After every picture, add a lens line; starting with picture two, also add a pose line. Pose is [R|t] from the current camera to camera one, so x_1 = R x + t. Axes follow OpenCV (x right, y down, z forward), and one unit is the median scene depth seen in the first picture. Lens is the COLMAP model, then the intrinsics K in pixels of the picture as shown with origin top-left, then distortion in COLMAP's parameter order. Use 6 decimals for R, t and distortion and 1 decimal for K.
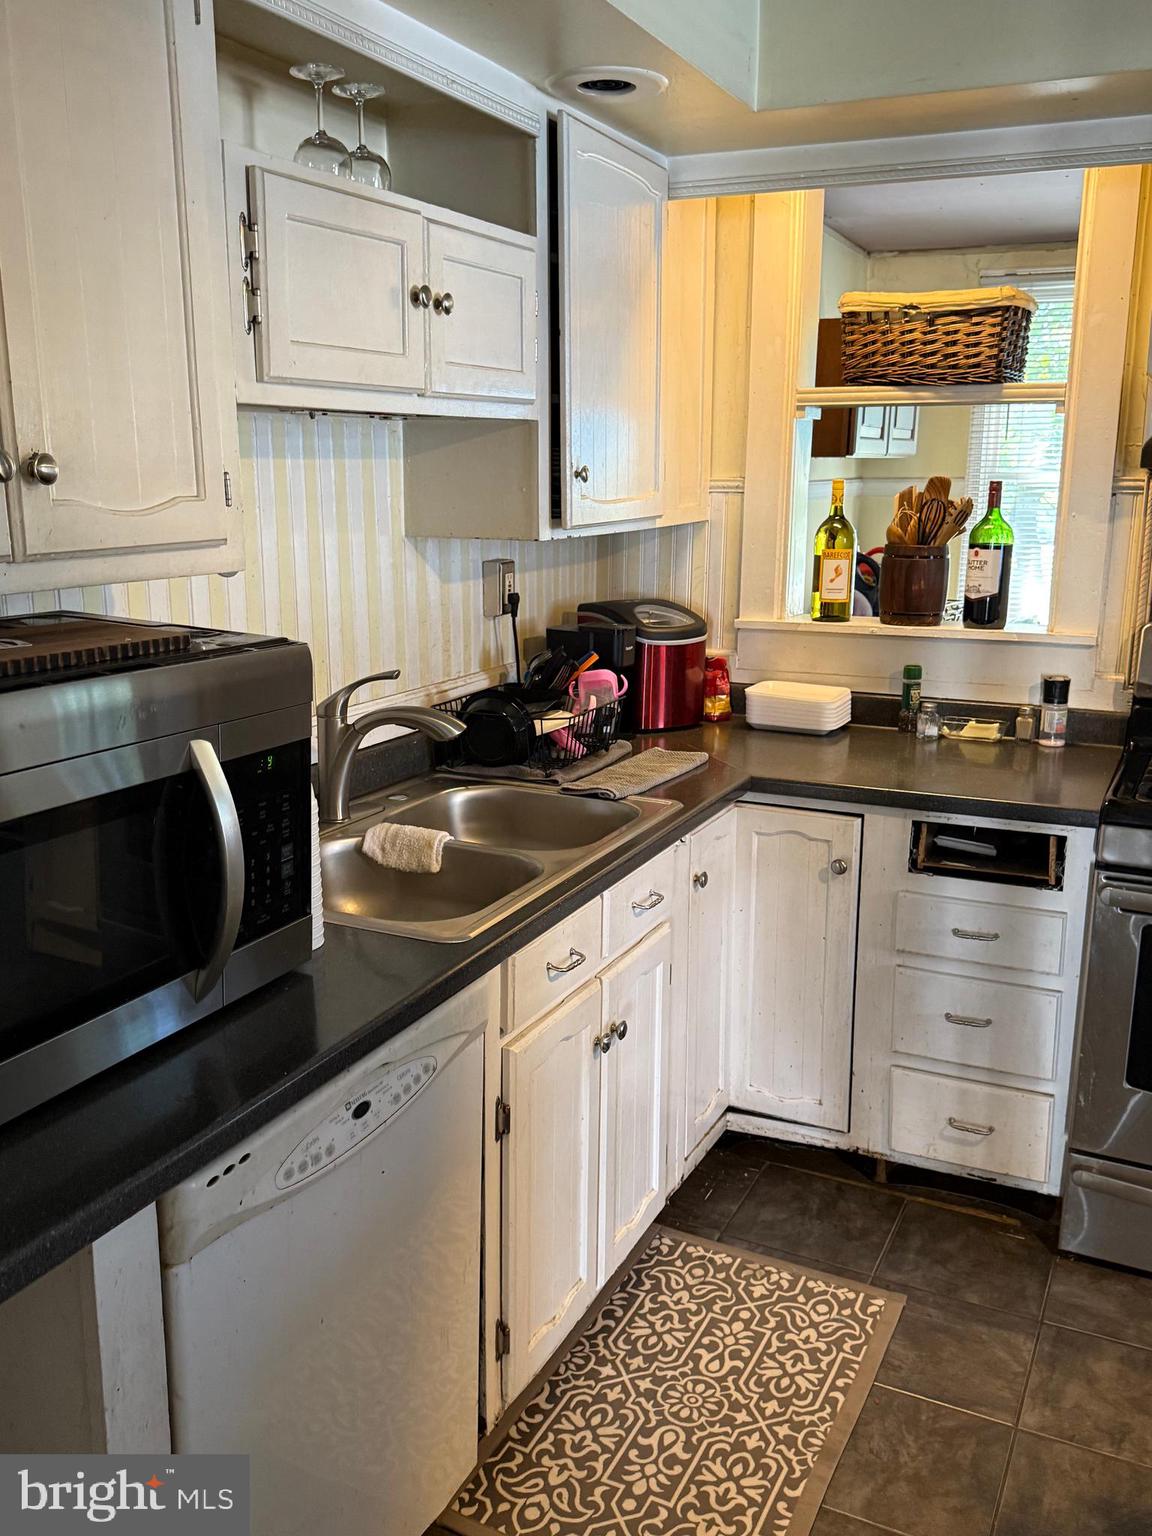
lens RADIAL K [[1356.4, 0, 579.4], [0, 1356.4, 793.8], [0, 0, 1]] dist [0.209481, -0.433703]
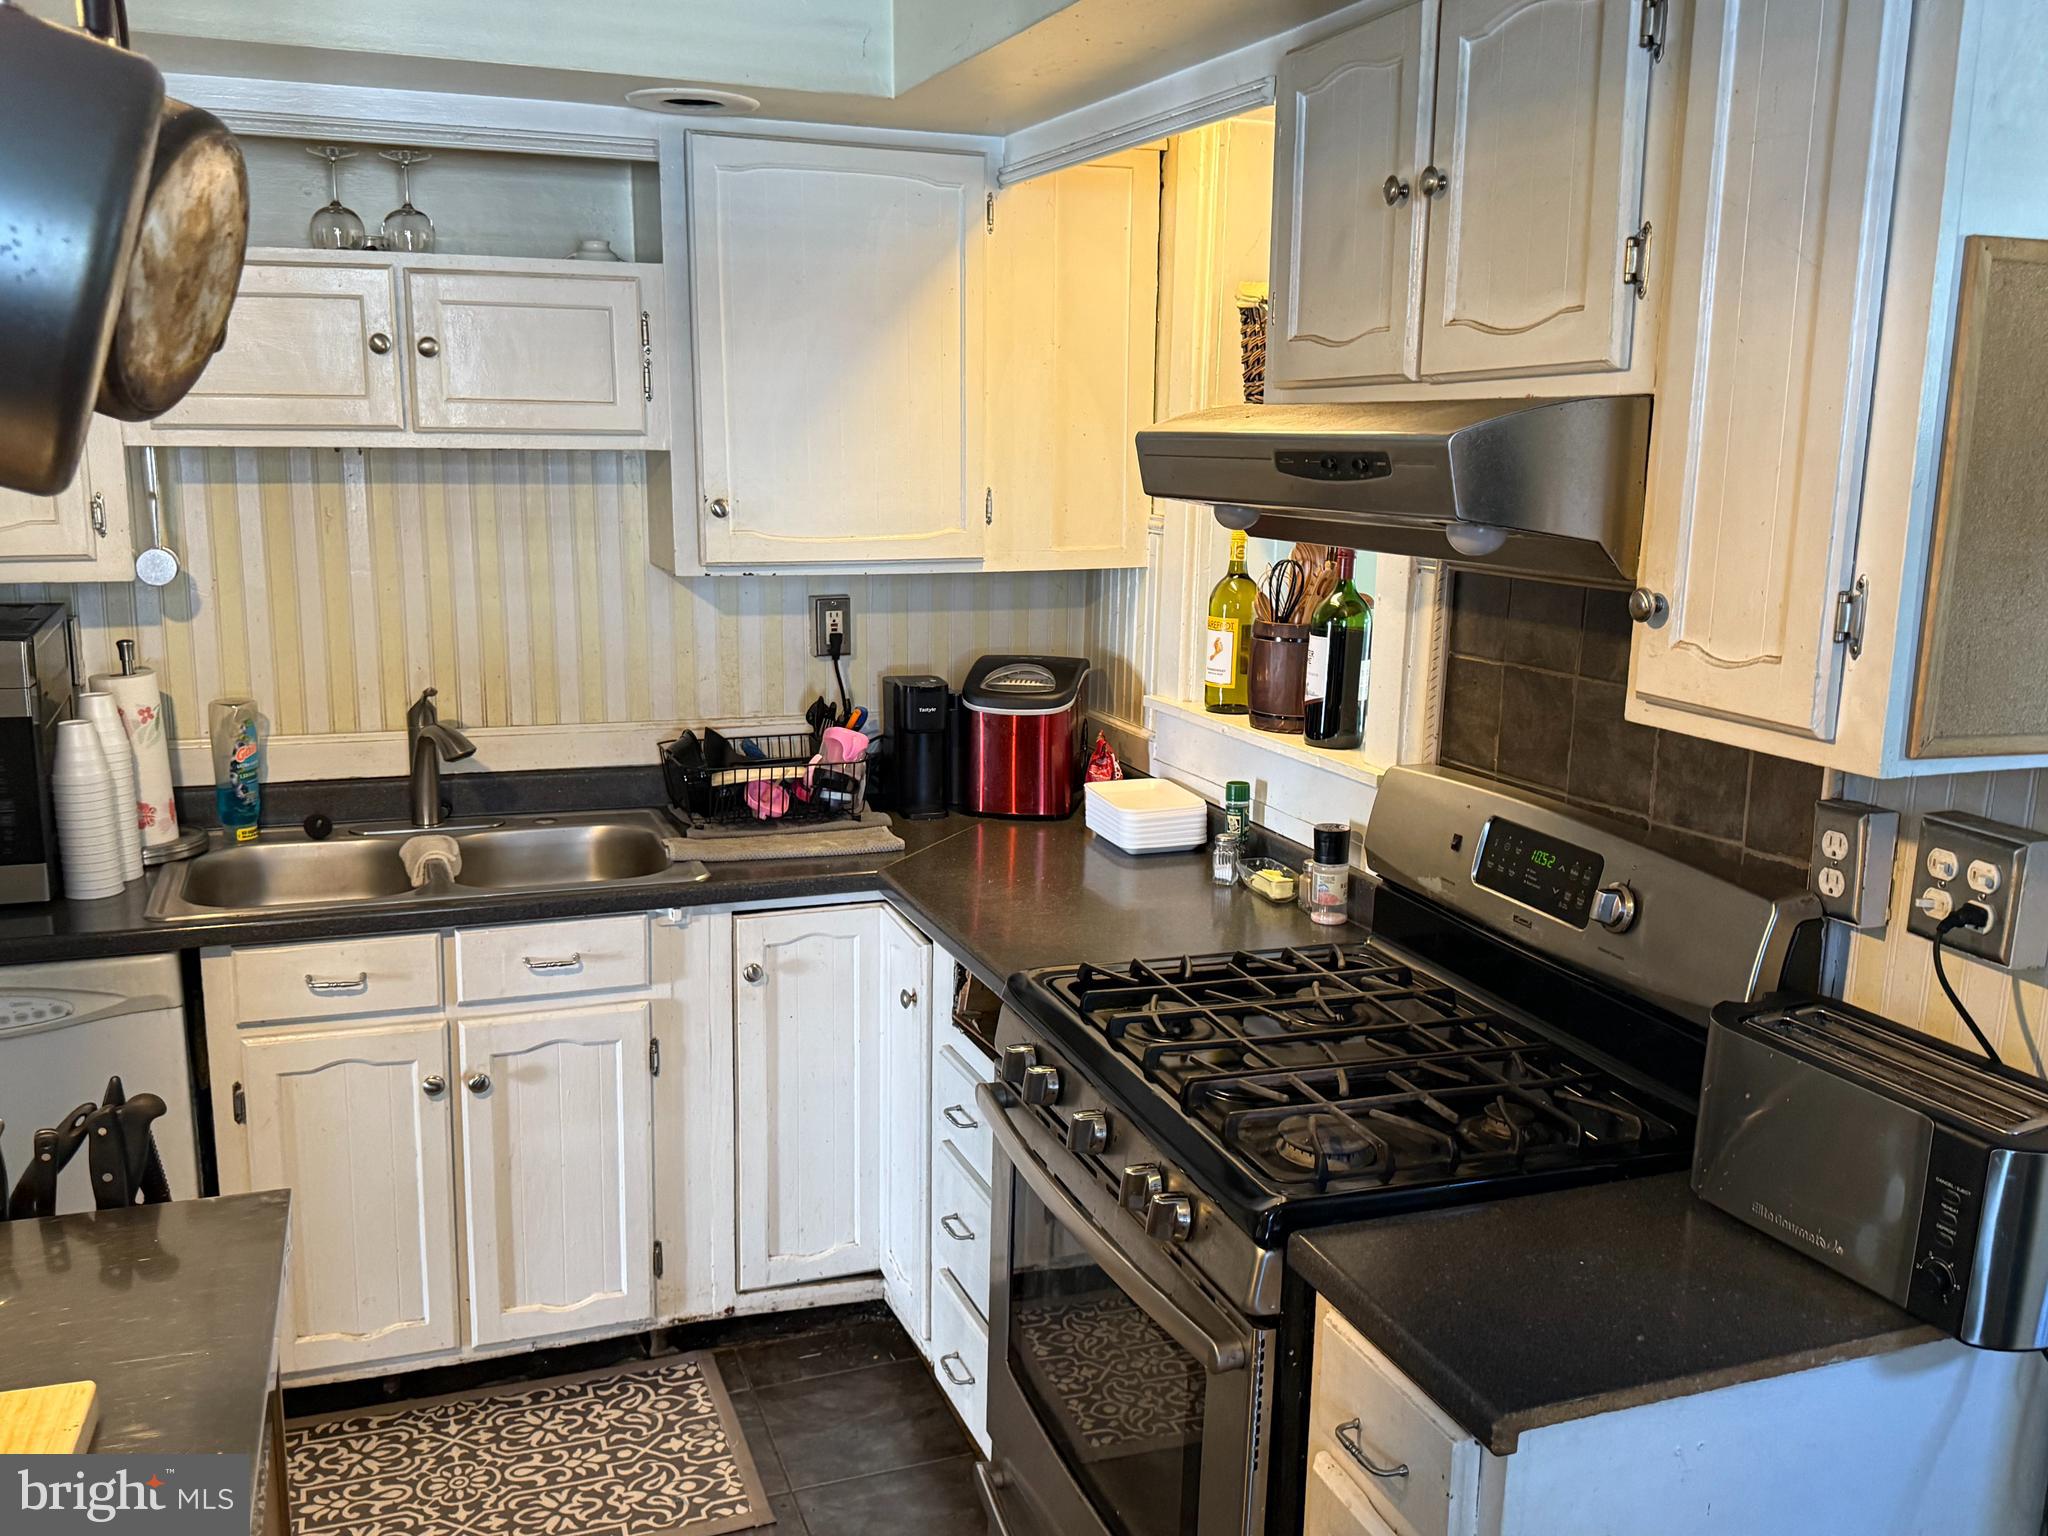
lens RADIAL K [[1808.6, 0, 1026.5], [0, 1808.6, 808.6], [0, 0, 1]] dist [0.209481, -0.433703]
pose [[0.705451, 0.153016, -0.692045, 1.003408], [-0.178035, 0.983367, 0.035945, -0.112695], [0.686034, 0.097851, 0.720959, 0.268628]]
